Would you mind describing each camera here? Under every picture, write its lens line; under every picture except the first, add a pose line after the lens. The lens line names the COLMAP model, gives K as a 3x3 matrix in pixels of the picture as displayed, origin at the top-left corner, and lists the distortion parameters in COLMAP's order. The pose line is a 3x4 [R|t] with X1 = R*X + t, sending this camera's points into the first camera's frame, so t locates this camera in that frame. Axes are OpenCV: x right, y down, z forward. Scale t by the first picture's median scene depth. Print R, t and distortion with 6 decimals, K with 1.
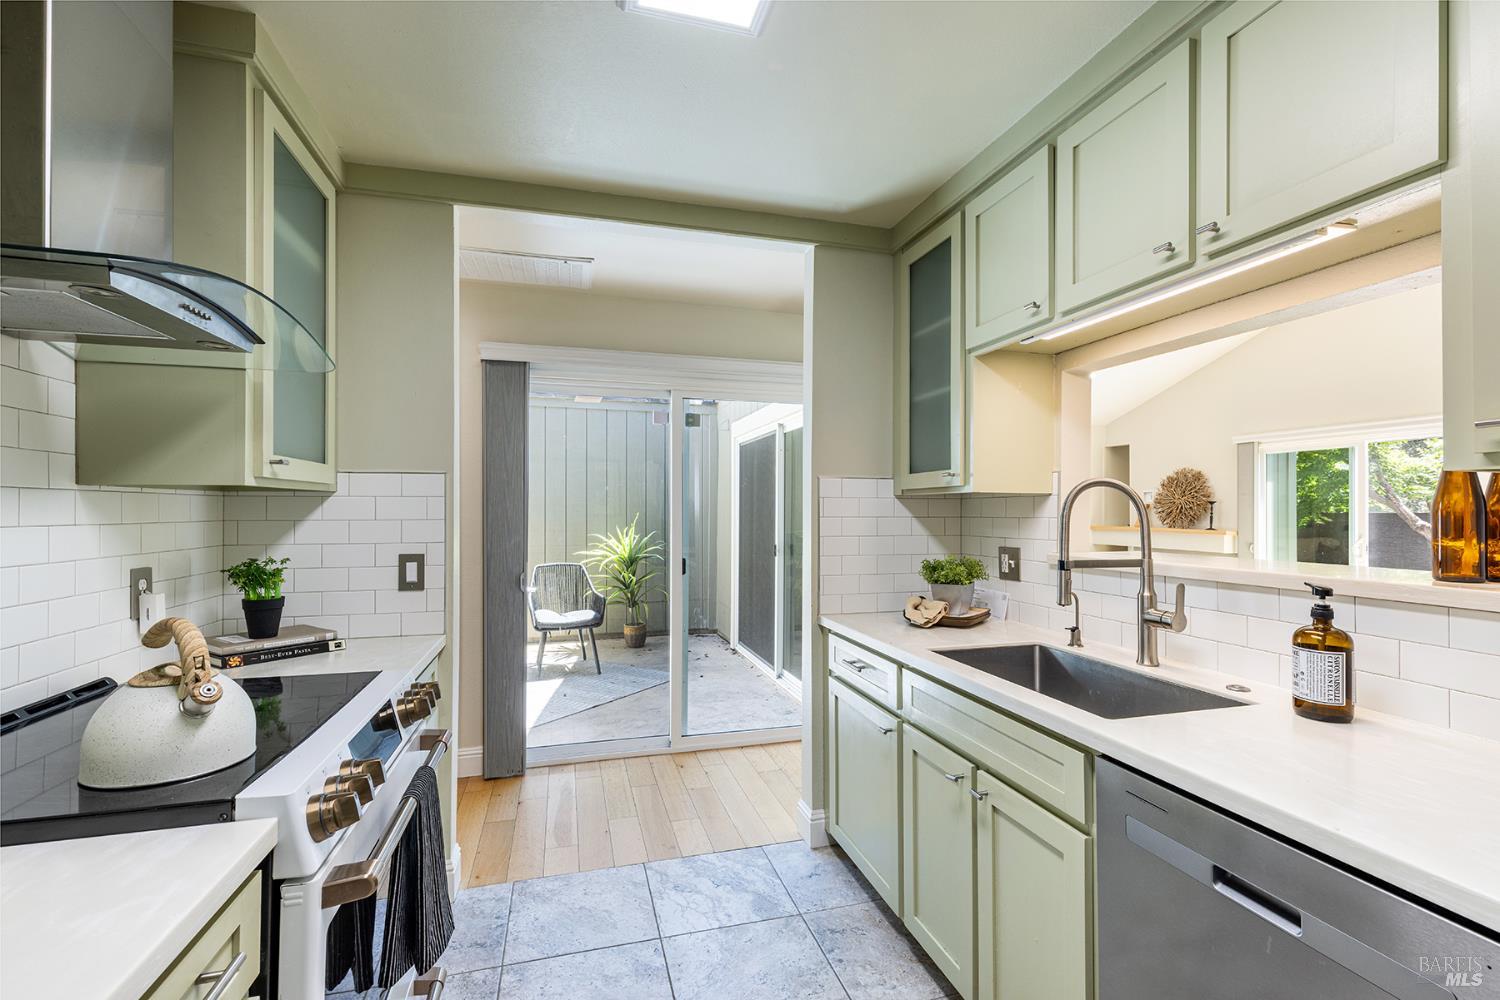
lens RADIAL K [[670.3, 0, 746.7], [0, 670.3, 502.6], [0, 0, 1]] dist [0.002325, -0.000154]
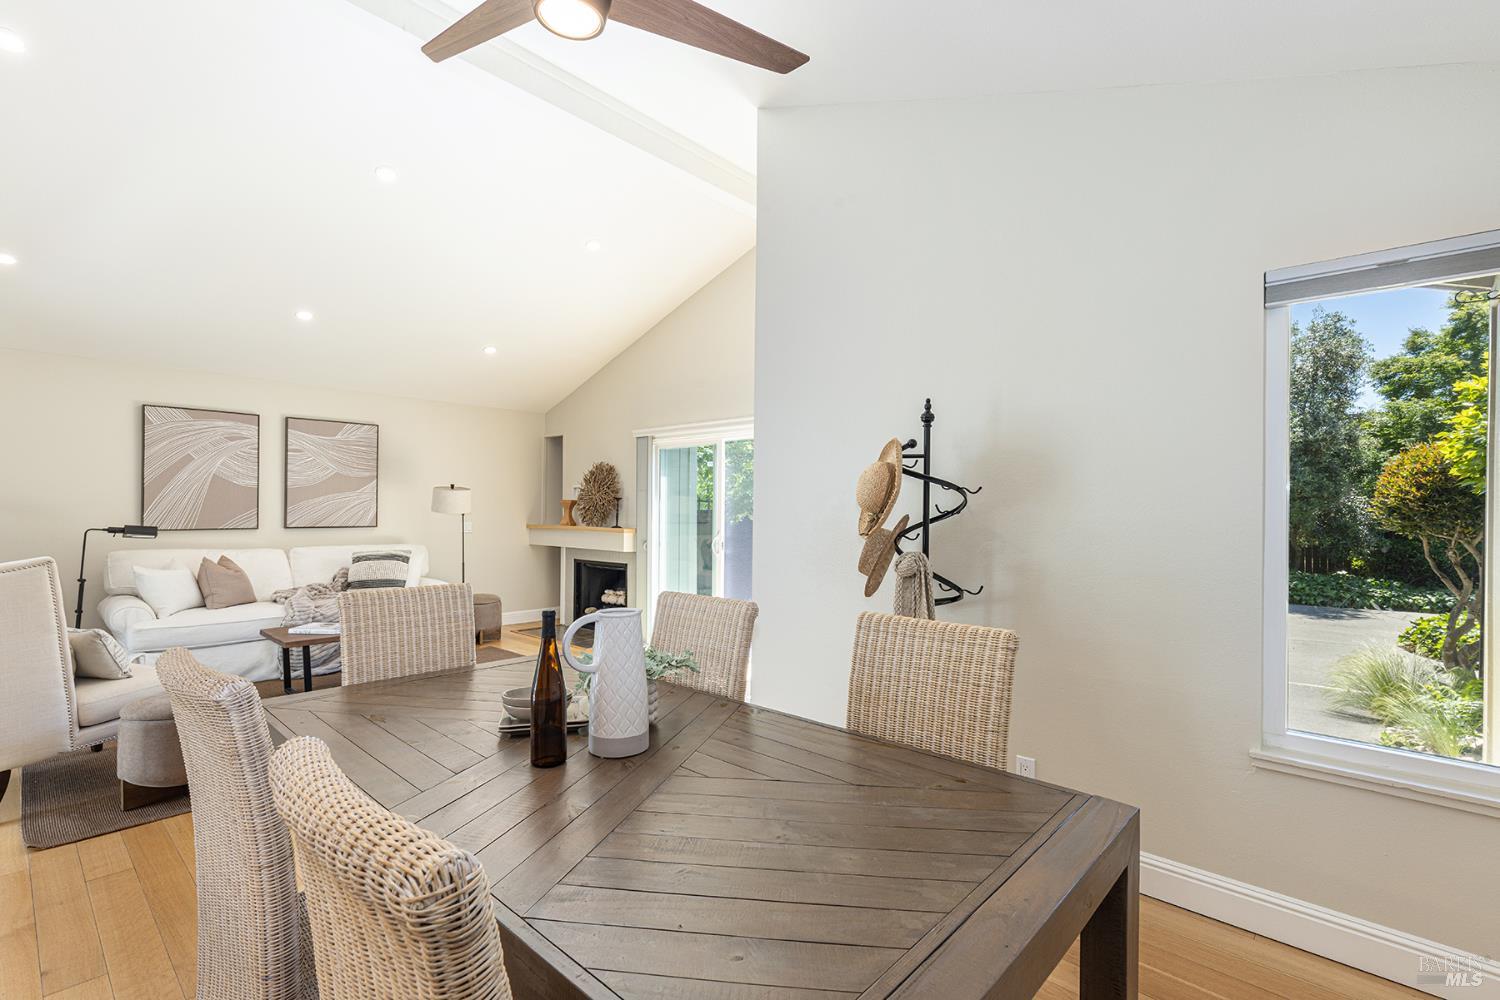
lens RADIAL K [[670.3, 0, 754.0], [0, 670.3, 504.7], [0, 0, 1]] dist [0.002325, -0.000154]
pose [[0.839365, 0.005102, 0.543544, 1.217418], [-0.007909, 0.999965, 0.002827, 0.014052], [-0.543510, -0.006672, 0.839376, 0.354199]]
